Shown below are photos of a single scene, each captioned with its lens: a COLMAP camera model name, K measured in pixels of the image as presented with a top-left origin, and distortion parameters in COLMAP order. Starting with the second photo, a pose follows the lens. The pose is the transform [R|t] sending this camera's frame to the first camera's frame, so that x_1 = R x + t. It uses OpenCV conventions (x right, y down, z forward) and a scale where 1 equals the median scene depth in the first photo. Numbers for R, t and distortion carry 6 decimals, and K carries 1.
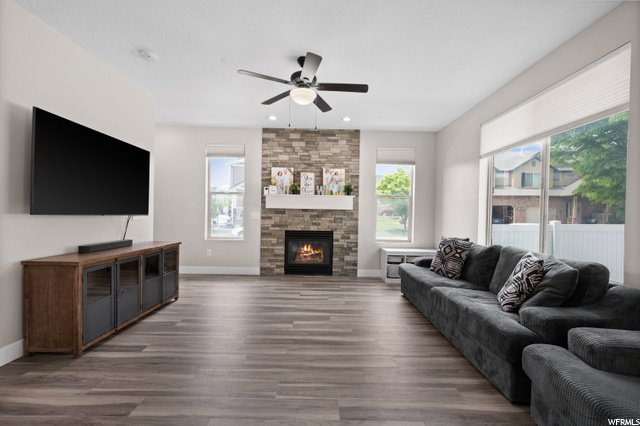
lens RADIAL K [[276.6, 0, 319.5], [0, 276.6, 215.7], [0, 0, 1]] dist [0.001563, 0.001716]
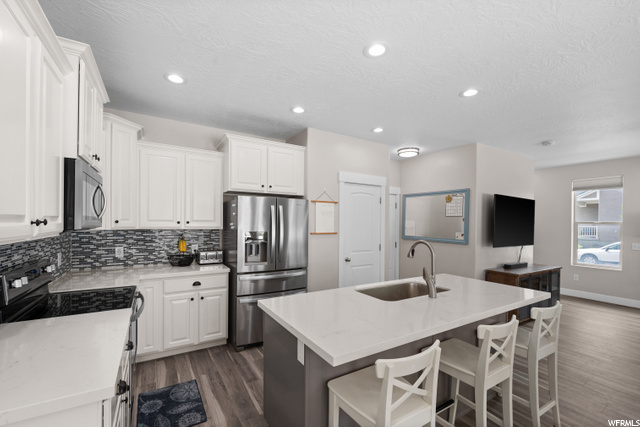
lens RADIAL K [[276.6, 0, 318.3], [0, 276.6, 218.6], [0, 0, 1]] dist [0.001563, 0.001716]
pose [[0.524710, -0.023603, -0.850954, 0.001110], [-0.012918, 0.999280, -0.035682, -0.121428], [0.851183, 0.029715, 0.524028, -1.088554]]
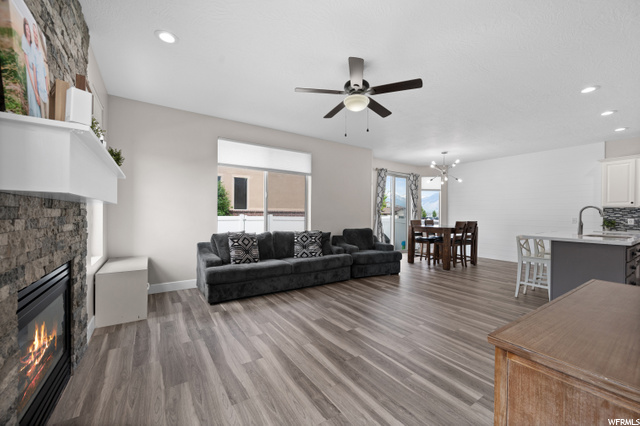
lens RADIAL K [[255.7, 0, 332.0], [0, 255.7, 214.8], [0, 0, 1]] dist [-0.004173, 0.000746]
pose [[-0.577065, -0.030391, 0.816133, -1.044912], [-0.012363, 0.999518, 0.028478, -0.052451], [-0.816605, 0.006344, -0.577163, 2.106409]]
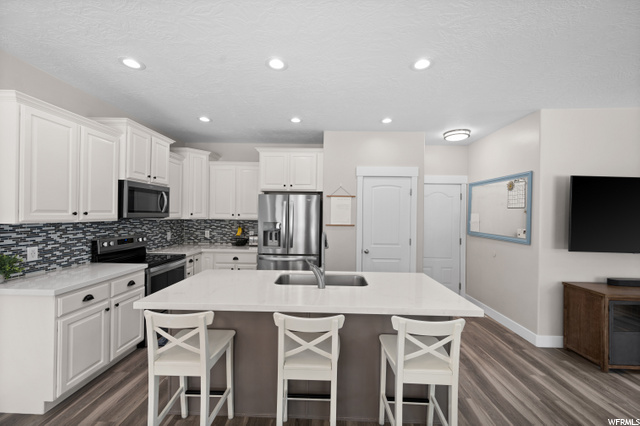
lens RADIAL K [[255.7, 0, 318.8], [0, 255.7, 214.5], [0, 0, 1]] dist [-0.004173, 0.000746]
pose [[-0.017435, -0.018471, -0.999677, 0.286989], [-0.026770, 0.999480, -0.018000, -0.129782], [0.999490, 0.026447, -0.017920, -0.258022]]
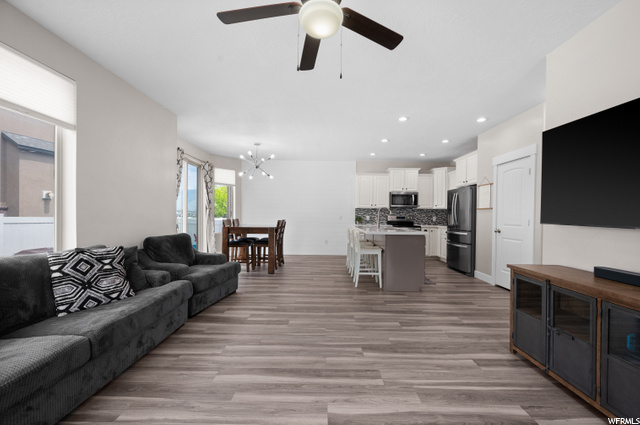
lens RADIAL K [[255.7, 0, 318.8], [0, 255.7, 215.8], [0, 0, 1]] dist [-0.004173, 0.000746]
pose [[-0.999453, -0.032438, 0.006380, -0.088223], [-0.032313, 0.999300, 0.018875, -0.027001], [-0.006988, 0.018658, -0.999801, 2.011071]]
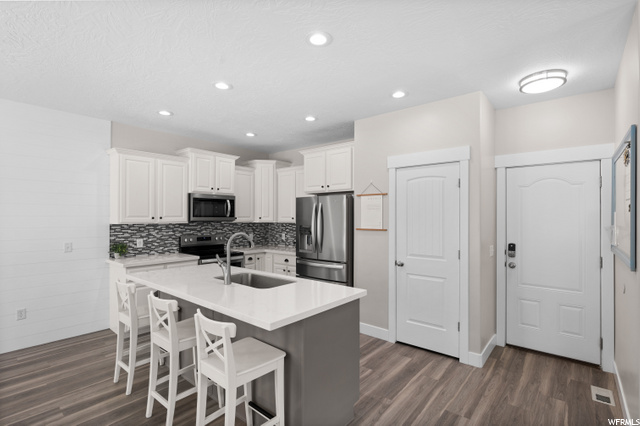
lens RADIAL K [[305.2, 0, 319.0], [0, 305.2, 214.9], [0, 0, 1]] dist [-0.002855, -0.000994]
pose [[-0.637153, -0.026120, -0.770295, 0.065910], [-0.024617, 0.999605, -0.013533, -0.144139], [0.770344, 0.010340, -0.637544, 0.736051]]
